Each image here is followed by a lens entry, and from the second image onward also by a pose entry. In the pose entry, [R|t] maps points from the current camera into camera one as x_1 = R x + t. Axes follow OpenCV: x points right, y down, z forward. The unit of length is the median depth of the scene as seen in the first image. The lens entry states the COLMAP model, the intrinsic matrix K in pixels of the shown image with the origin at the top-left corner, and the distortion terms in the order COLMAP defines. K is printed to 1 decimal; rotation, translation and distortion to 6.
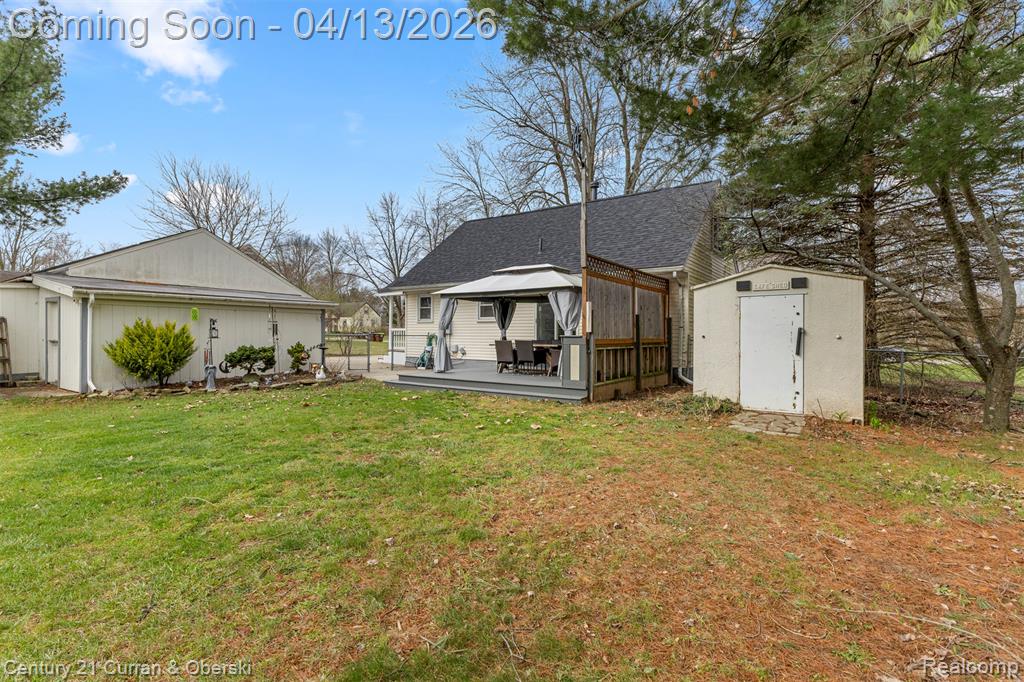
lens RADIAL K [[494.0, 0, 510.9], [0, 494.0, 337.9], [0, 0, 1]] dist [-0.003007, -0.000069]
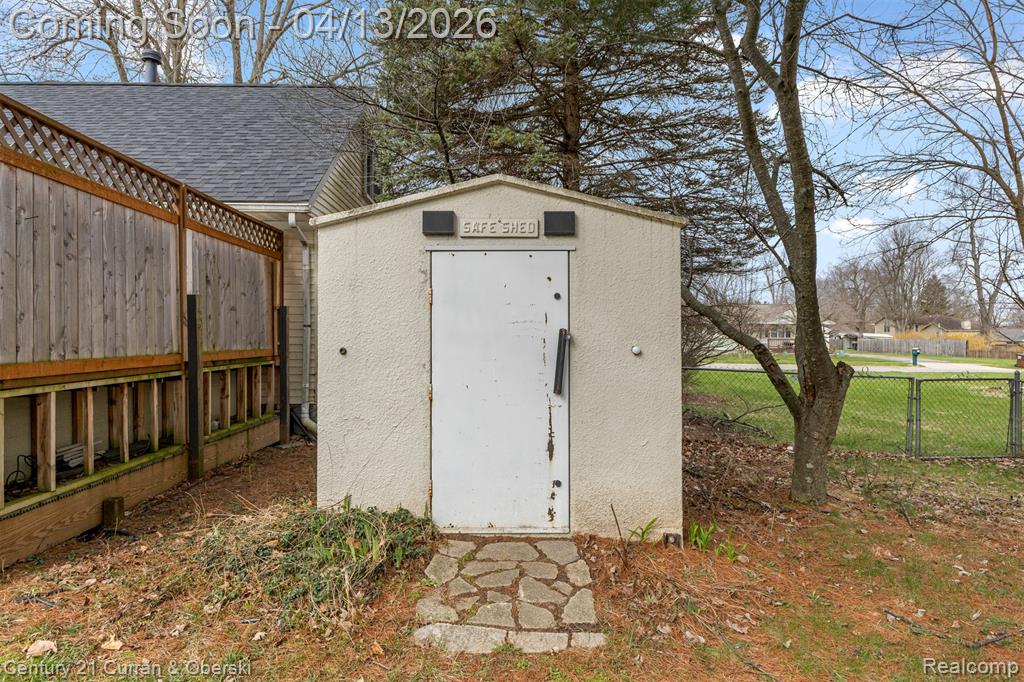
lens RADIAL K [[618.7, 0, 511.6], [0, 618.7, 339.9], [0, 0, 1]] dist [0.019098, 0.000324]
pose [[0.813098, -0.005731, 0.582098, 0.184355], [0.003992, 0.999983, 0.004270, -0.010815], [-0.582112, -0.001148, 0.813107, 0.453665]]
